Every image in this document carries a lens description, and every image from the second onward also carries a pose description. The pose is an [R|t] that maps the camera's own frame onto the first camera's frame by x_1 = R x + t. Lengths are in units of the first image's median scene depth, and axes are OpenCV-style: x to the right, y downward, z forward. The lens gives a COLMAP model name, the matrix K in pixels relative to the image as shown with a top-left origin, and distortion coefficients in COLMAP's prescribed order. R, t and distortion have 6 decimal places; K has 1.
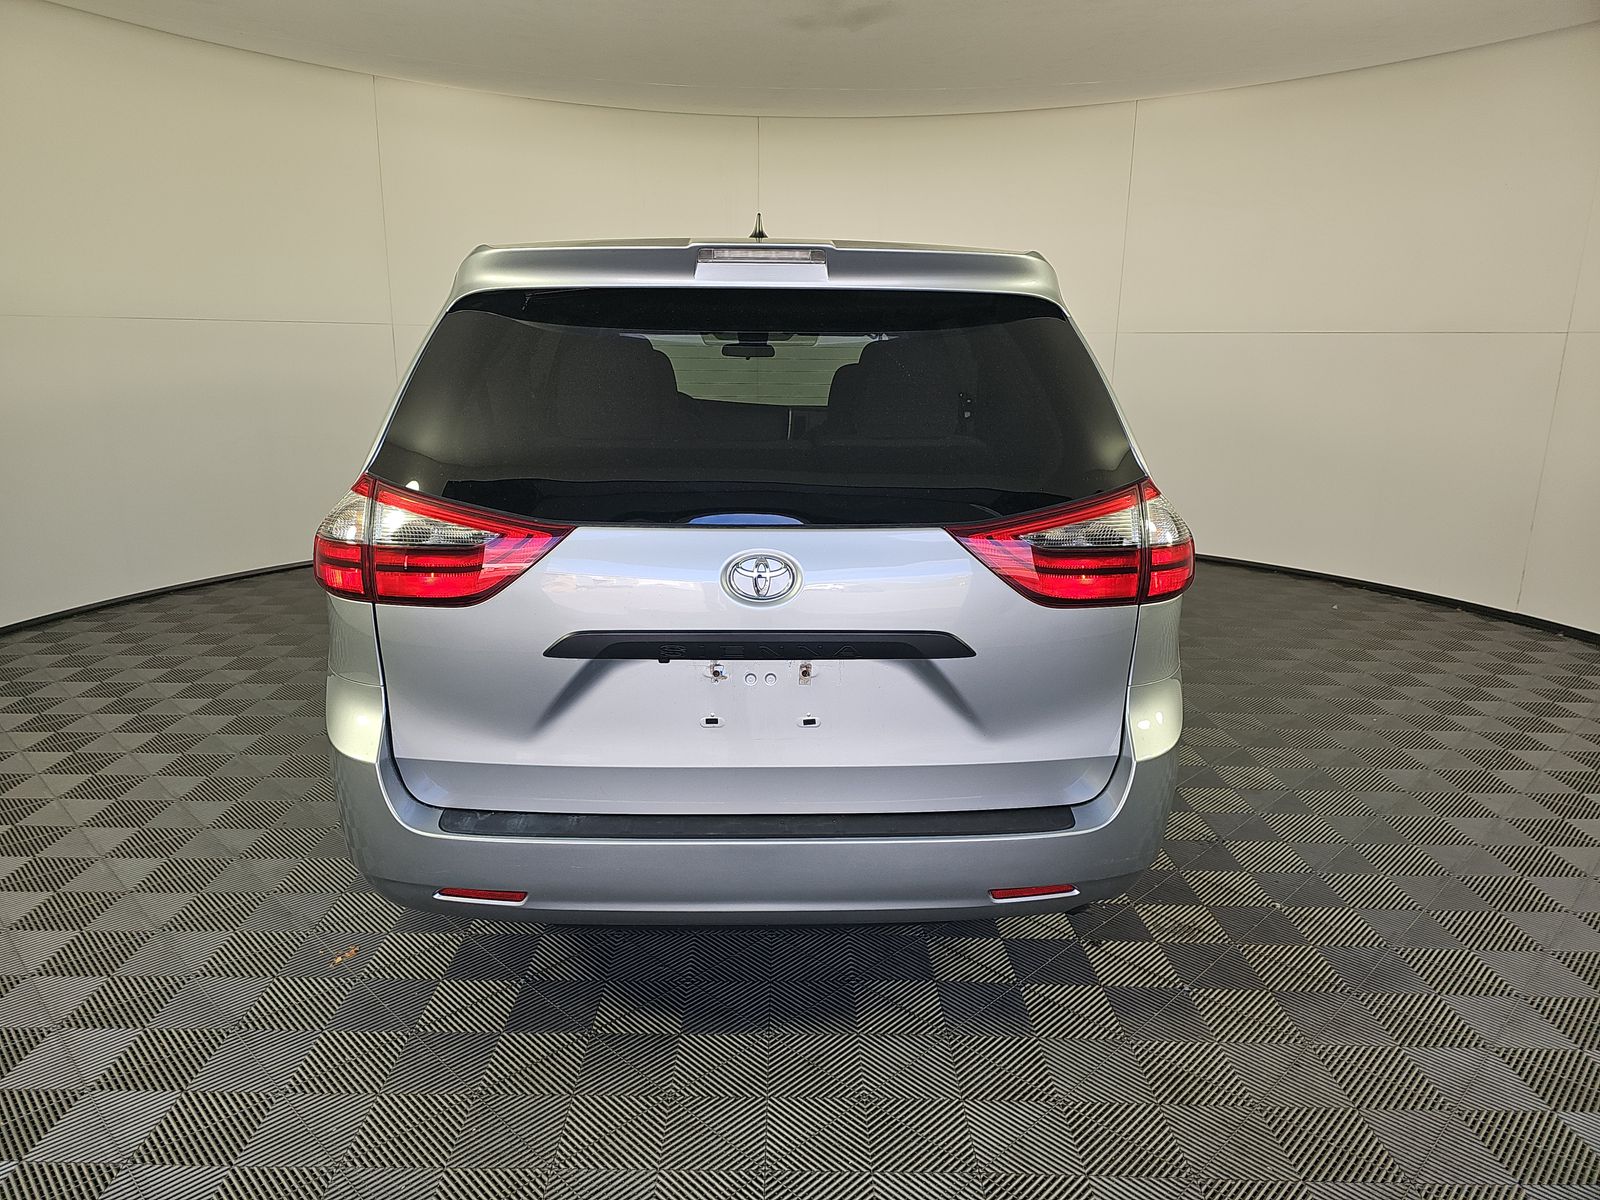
lens RADIAL K [[1100.9, 0, 800.0], [0, 1100.9, 600.0], [0, 0, 1]] dist [0.006190, -0.001443]
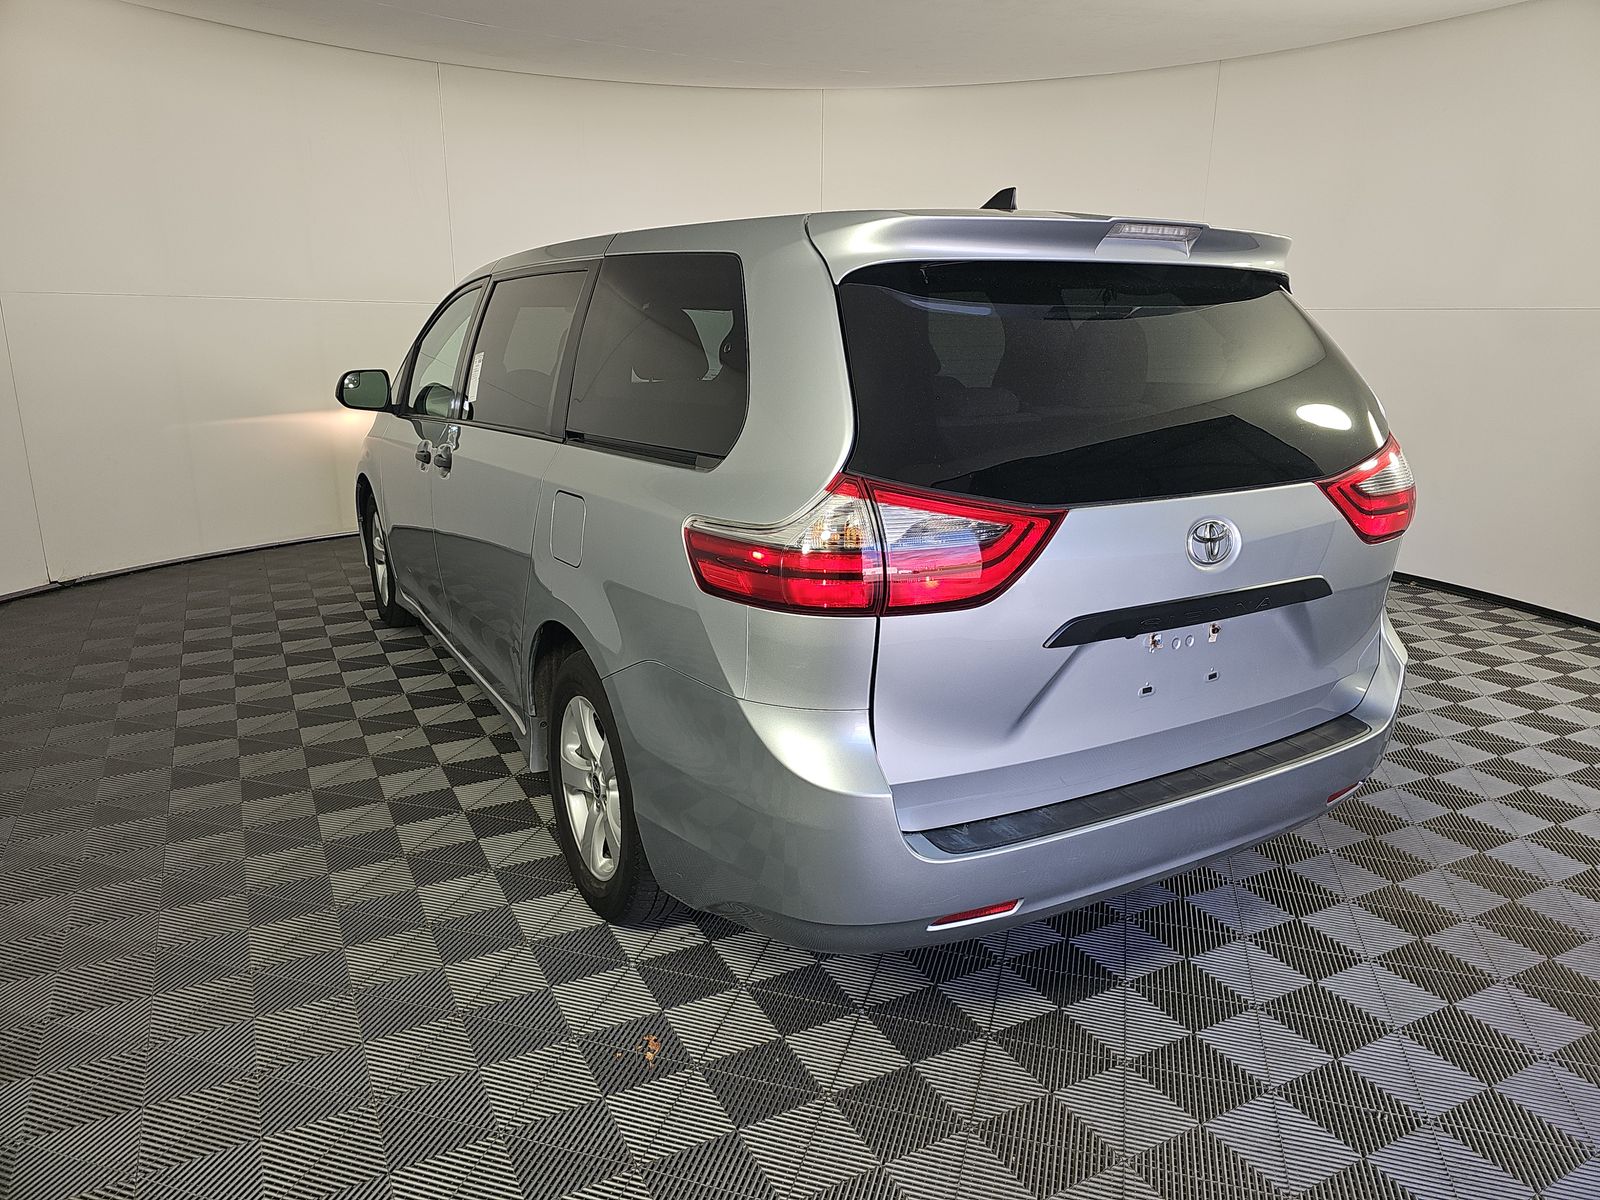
lens RADIAL K [[1100.9, 0, 800.0], [0, 1100.9, 600.0], [0, 0, 1]] dist [0.006190, -0.001443]
pose [[0.885233, -0.122150, 0.448822, -0.822357], [0.114220, 0.992444, 0.044819, -0.056270], [-0.450905, 0.011589, 0.892496, 0.235911]]
